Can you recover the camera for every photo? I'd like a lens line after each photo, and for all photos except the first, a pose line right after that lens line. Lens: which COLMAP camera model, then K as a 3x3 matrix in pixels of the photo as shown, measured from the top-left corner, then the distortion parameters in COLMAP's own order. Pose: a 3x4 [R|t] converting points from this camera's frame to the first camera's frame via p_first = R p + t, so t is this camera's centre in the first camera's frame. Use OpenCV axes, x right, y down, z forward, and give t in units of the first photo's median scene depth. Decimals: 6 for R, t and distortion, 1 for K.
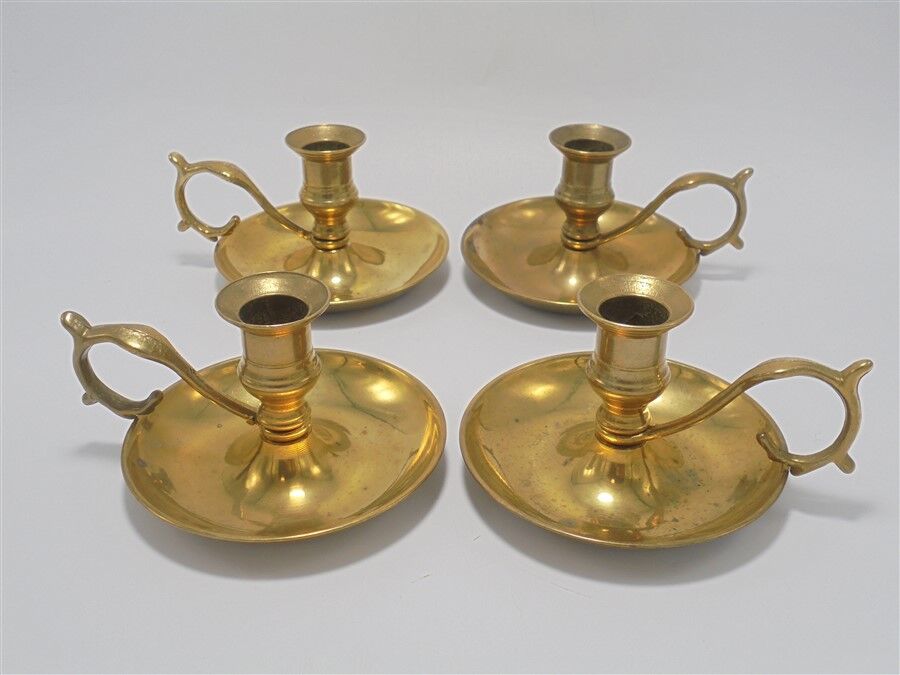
lens RADIAL K [[1028.1, 0, 450.0], [0, 1028.1, 337.5], [0, 0, 1]] dist [0.009950, 0.023420]
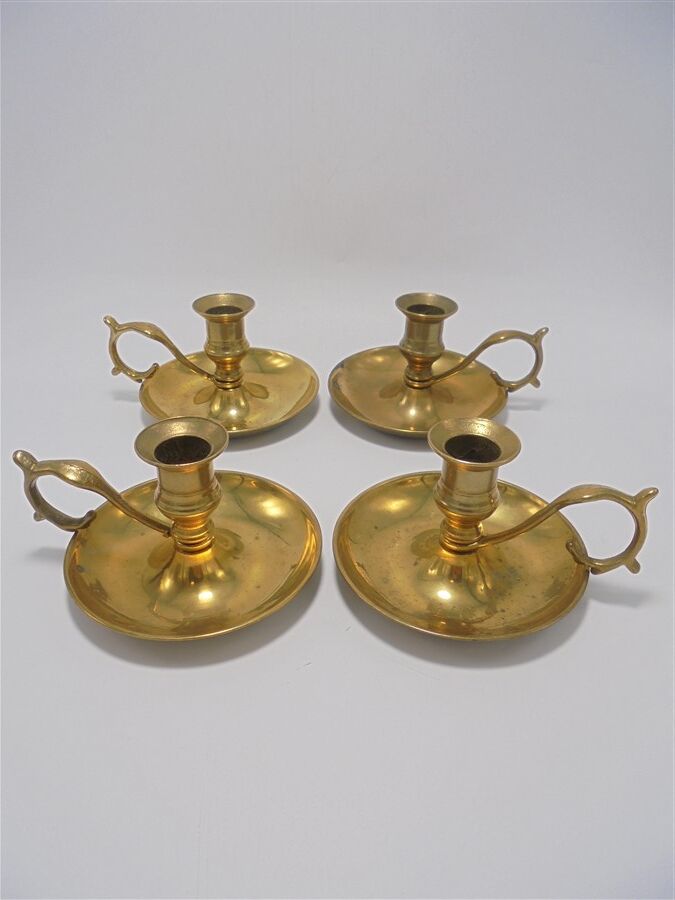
lens RADIAL K [[681.4, 0, 337.5], [0, 681.4, 450.0], [0, 0, 1]] dist [-0.057234, -0.003715]
pose [[0.999143, -0.007997, 0.040619, -0.016492], [0.006361, 0.999169, 0.040251, -0.050432], [-0.040907, -0.039958, 0.998364, 0.155585]]
